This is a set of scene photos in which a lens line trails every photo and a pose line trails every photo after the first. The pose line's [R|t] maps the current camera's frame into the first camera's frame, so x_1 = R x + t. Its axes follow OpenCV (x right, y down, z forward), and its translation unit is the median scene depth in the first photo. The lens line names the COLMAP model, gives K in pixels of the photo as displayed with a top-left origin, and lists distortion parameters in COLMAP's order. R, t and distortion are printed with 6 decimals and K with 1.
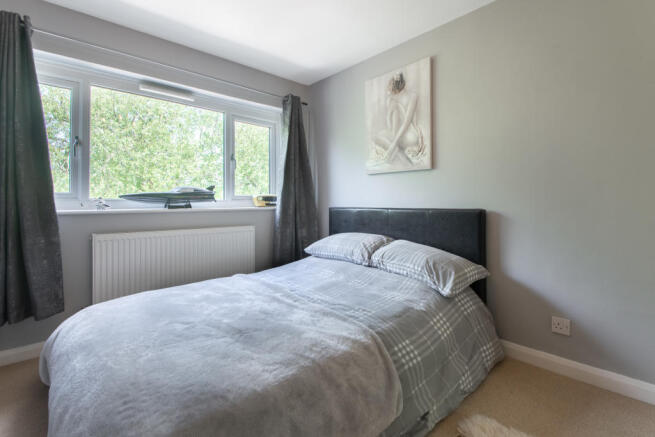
lens RADIAL K [[294.8, 0, 328.0], [0, 294.8, 202.7], [0, 0, 1]] dist [0.000137, 0.000016]
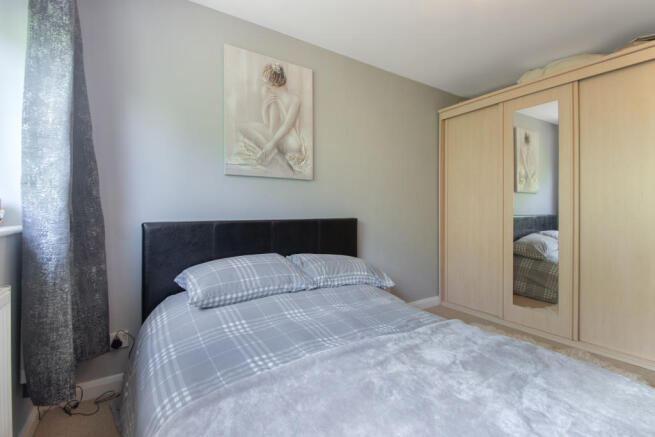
lens RADIAL K [[294.8, 0, 328.0], [0, 294.8, 212.7], [0, 0, 1]] dist [0.000137, 0.000016]
pose [[0.175149, -0.004483, 0.984532, -0.598508], [0.002932, 0.999988, 0.004032, -0.004958], [-0.984538, 0.002180, 0.175160, 0.710128]]
